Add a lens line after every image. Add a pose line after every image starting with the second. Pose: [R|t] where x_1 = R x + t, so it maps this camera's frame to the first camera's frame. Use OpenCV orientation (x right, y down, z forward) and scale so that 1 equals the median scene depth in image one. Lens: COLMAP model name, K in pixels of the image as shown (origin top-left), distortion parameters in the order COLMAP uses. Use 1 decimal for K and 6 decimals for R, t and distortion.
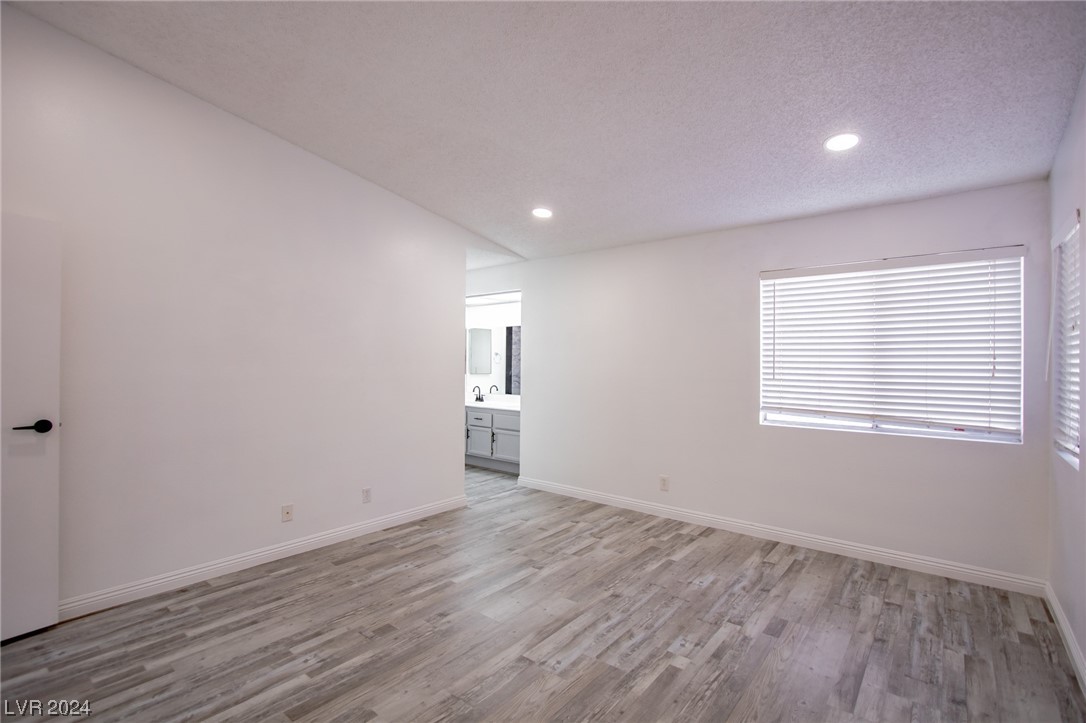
lens RADIAL K [[496.3, 0, 537.1], [0, 496.3, 368.6], [0, 0, 1]] dist [-0.010702, -0.000076]
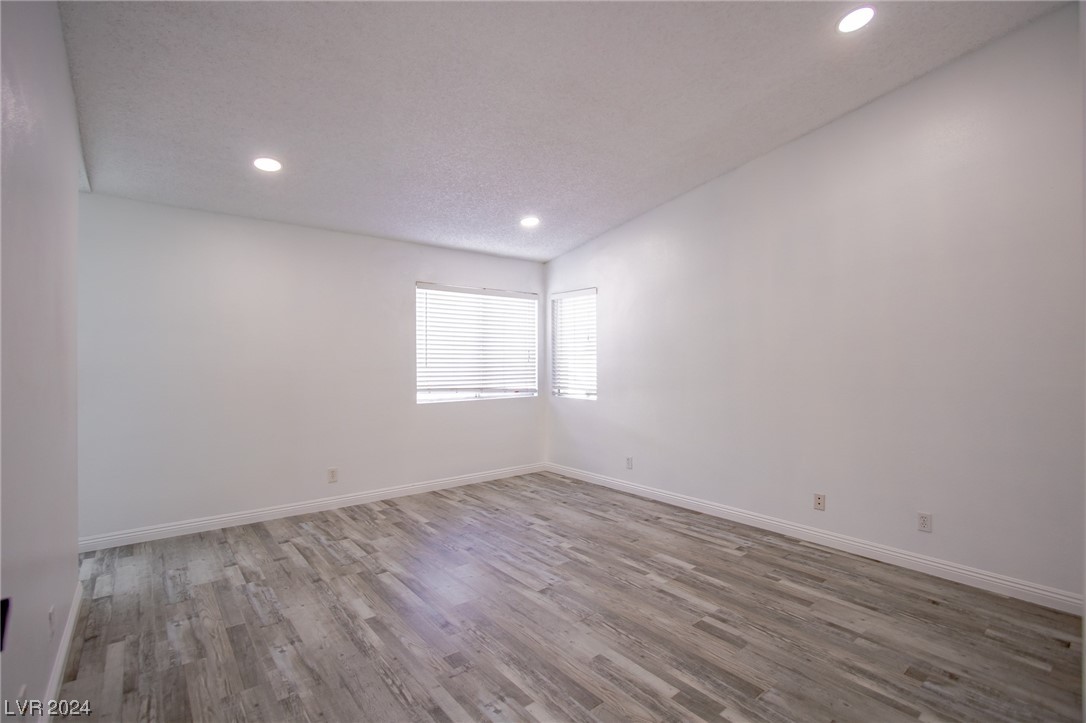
lens RADIAL K [[496.3, 0, 548.4], [0, 496.3, 355.2], [0, 0, 1]] dist [-0.010702, -0.000076]
pose [[0.197078, 0.003588, 0.980381, -0.820326], [0.014723, 0.999870, -0.006619, 0.005246], [-0.980277, 0.015739, 0.197000, 0.486480]]
